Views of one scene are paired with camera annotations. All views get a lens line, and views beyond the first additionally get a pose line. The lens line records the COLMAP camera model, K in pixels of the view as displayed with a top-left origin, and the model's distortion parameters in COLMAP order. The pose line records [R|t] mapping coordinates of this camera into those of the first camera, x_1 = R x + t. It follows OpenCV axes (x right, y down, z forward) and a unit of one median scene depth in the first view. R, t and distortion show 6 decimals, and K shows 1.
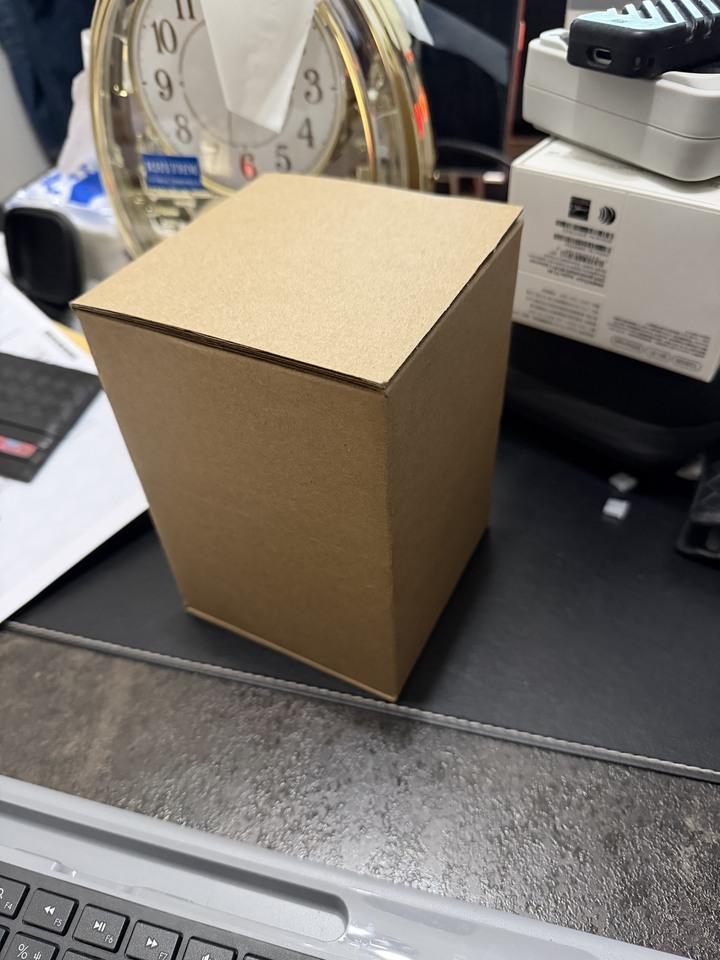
lens RADIAL K [[680.0, 0, 360.0], [0, 680.0, 480.0], [0, 0, 1]] dist [-0.001669, -0.005655]
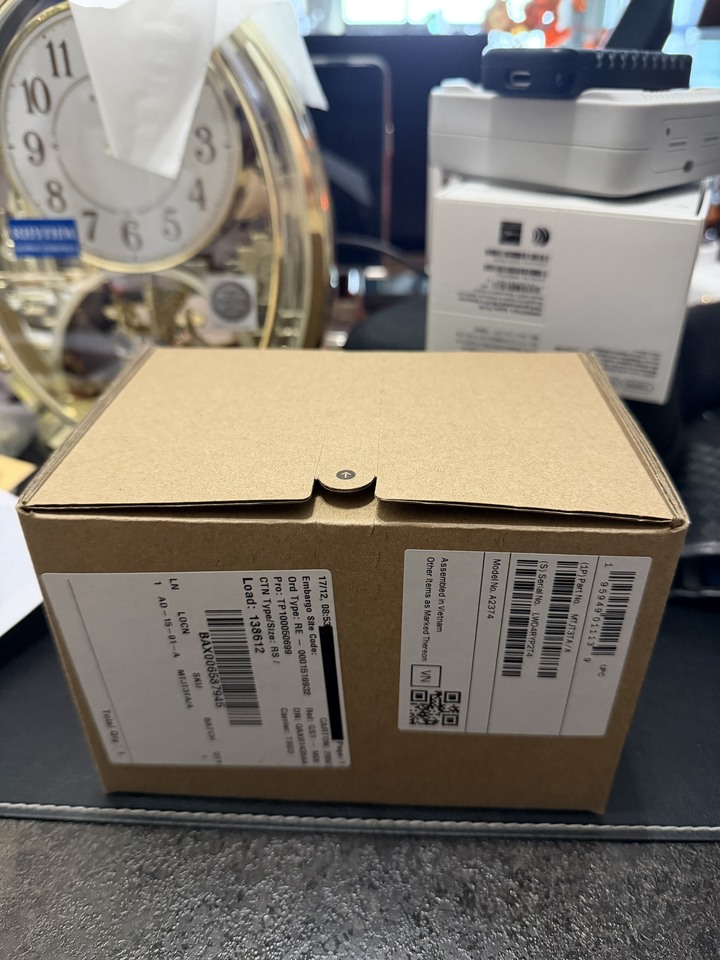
lens RADIAL K [[698.9, 0, 356.9], [0, 698.9, 483.1], [0, 0, 1]] dist [-0.027556, 0.006484]
pose [[0.977458, -0.072944, 0.198128, -0.104274], [0.113581, 0.972732, -0.202218, 0.112180], [-0.177975, 0.220163, 0.959090, 0.170630]]
